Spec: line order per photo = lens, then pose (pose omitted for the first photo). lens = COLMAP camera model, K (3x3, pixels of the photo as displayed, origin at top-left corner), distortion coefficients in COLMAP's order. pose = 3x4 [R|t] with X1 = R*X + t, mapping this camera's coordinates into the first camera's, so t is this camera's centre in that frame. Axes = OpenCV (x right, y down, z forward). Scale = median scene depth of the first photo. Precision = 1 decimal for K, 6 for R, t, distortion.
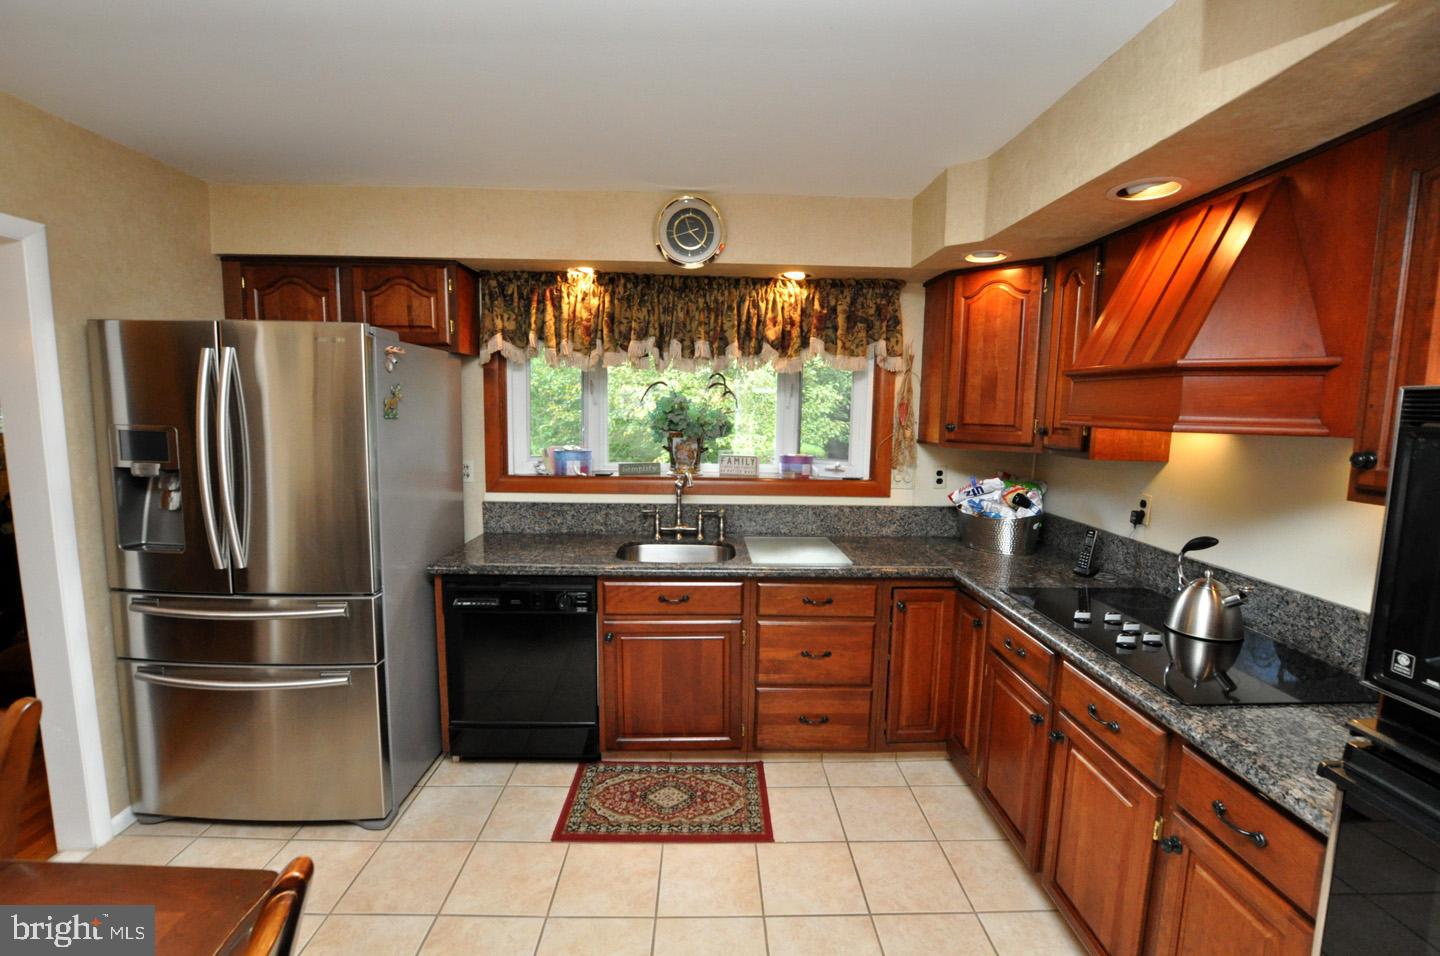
lens RADIAL K [[636.8, 0, 722.9], [0, 636.8, 478.3], [0, 0, 1]] dist [-0.031126, 0.000508]
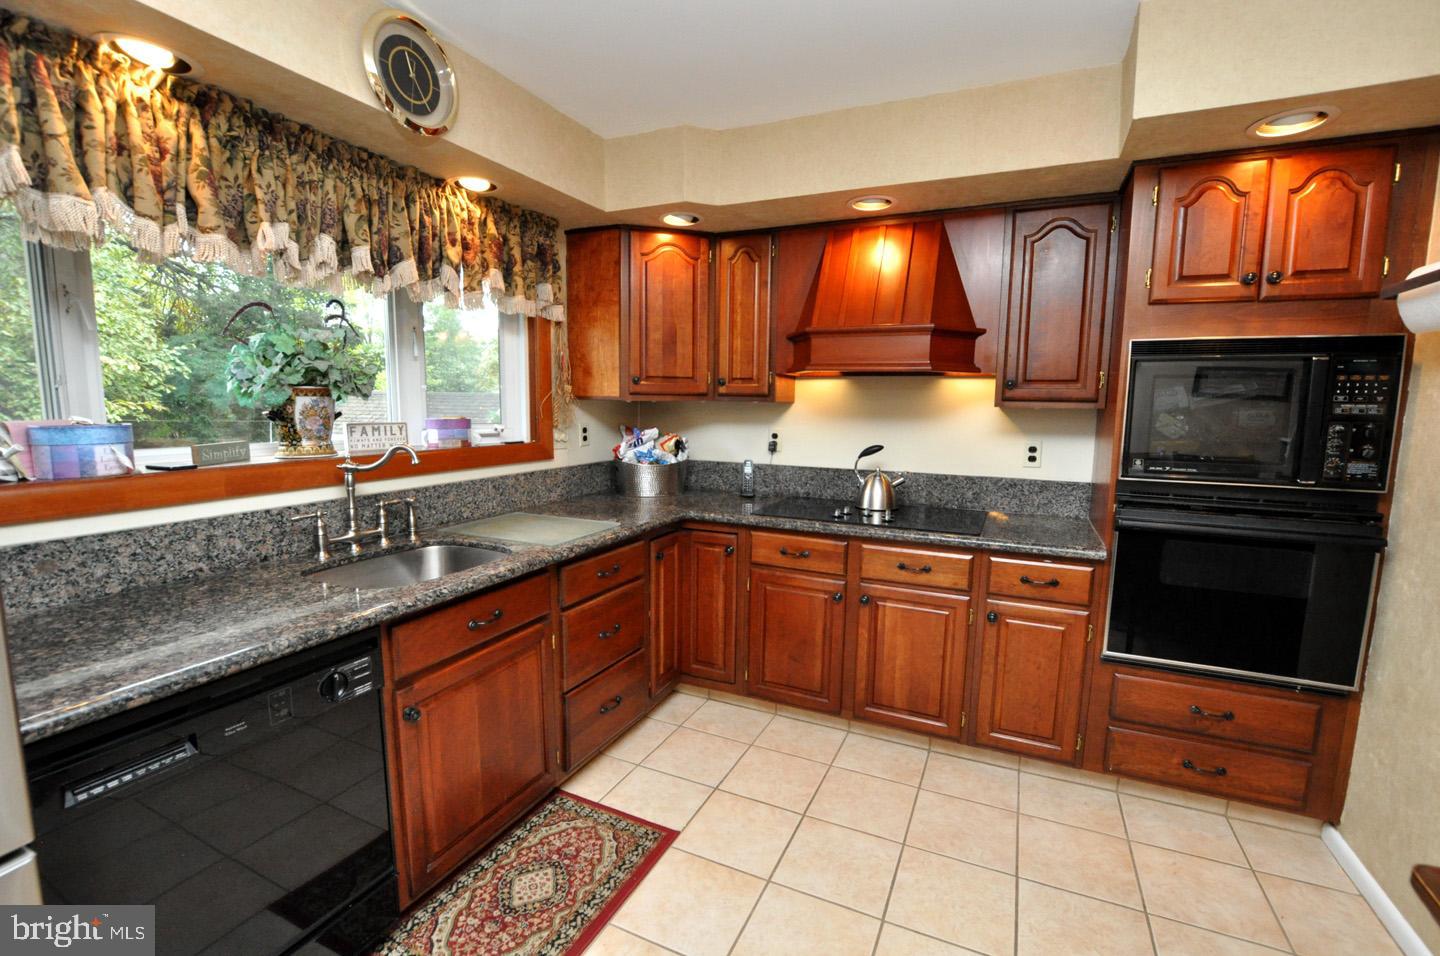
lens RADIAL K [[633.9, 0, 724.7], [0, 633.9, 480.1], [0, 0, 1]] dist [-0.030159, 0.001974]
pose [[0.450989, -0.122391, 0.884098, -0.469687], [0.098009, 0.991354, 0.087244, 0.004442], [-0.887132, 0.047304, 0.459085, 0.384523]]
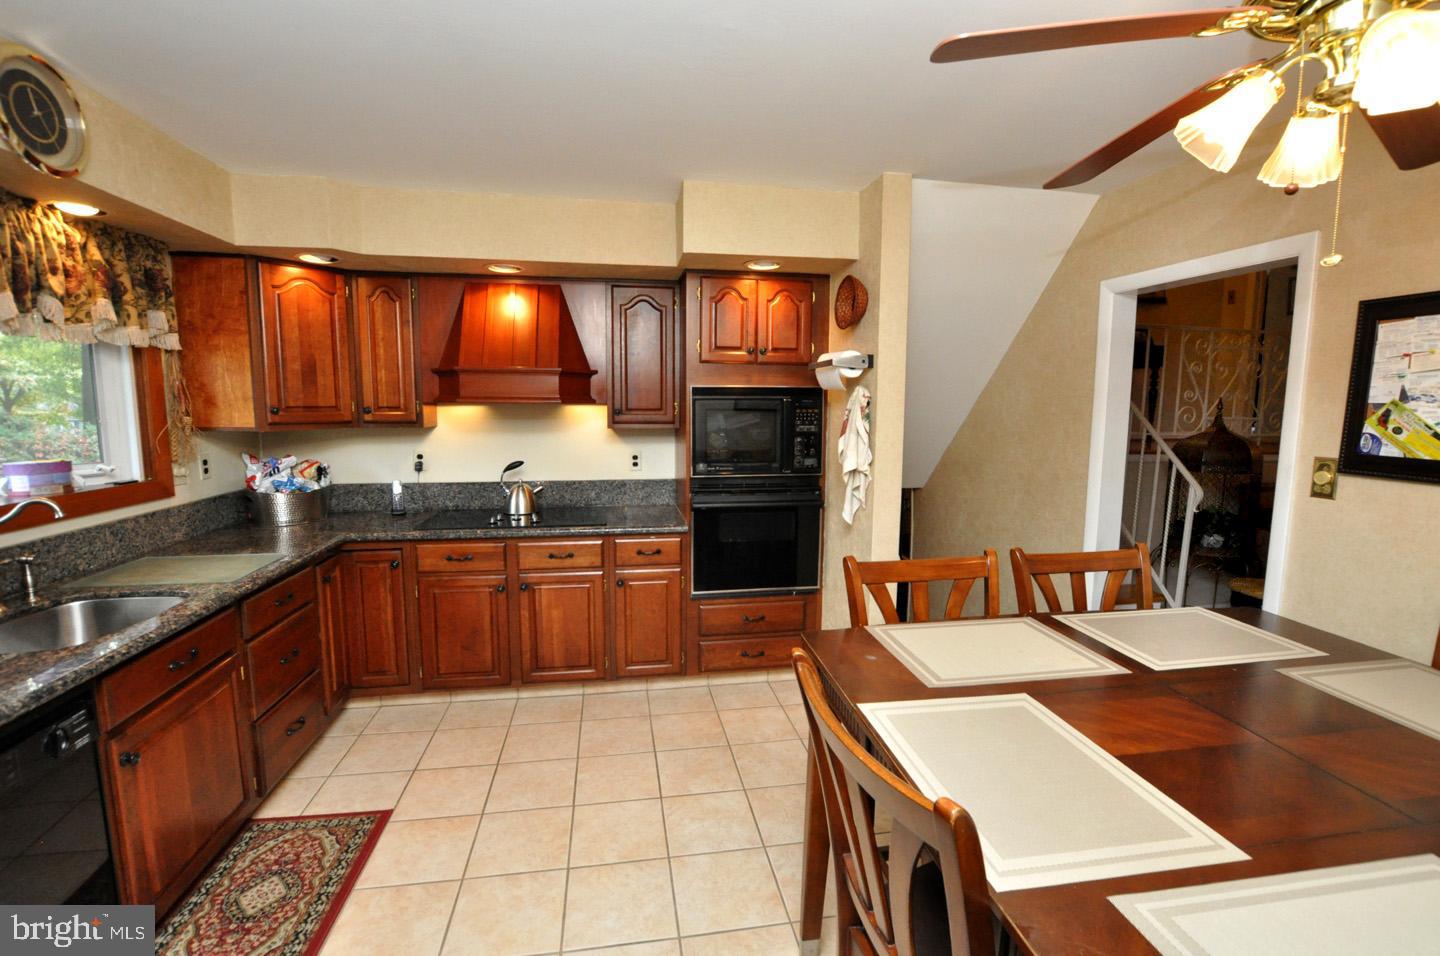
lens RADIAL K [[632.3, 0, 717.9], [0, 632.3, 479.4], [0, 0, 1]] dist [-0.028181, 0.002896]
pose [[-0.137008, -0.135608, 0.981244, -0.701975], [0.106489, 0.982828, 0.150696, -0.043507], [-0.984829, 0.125139, -0.120214, 0.399407]]
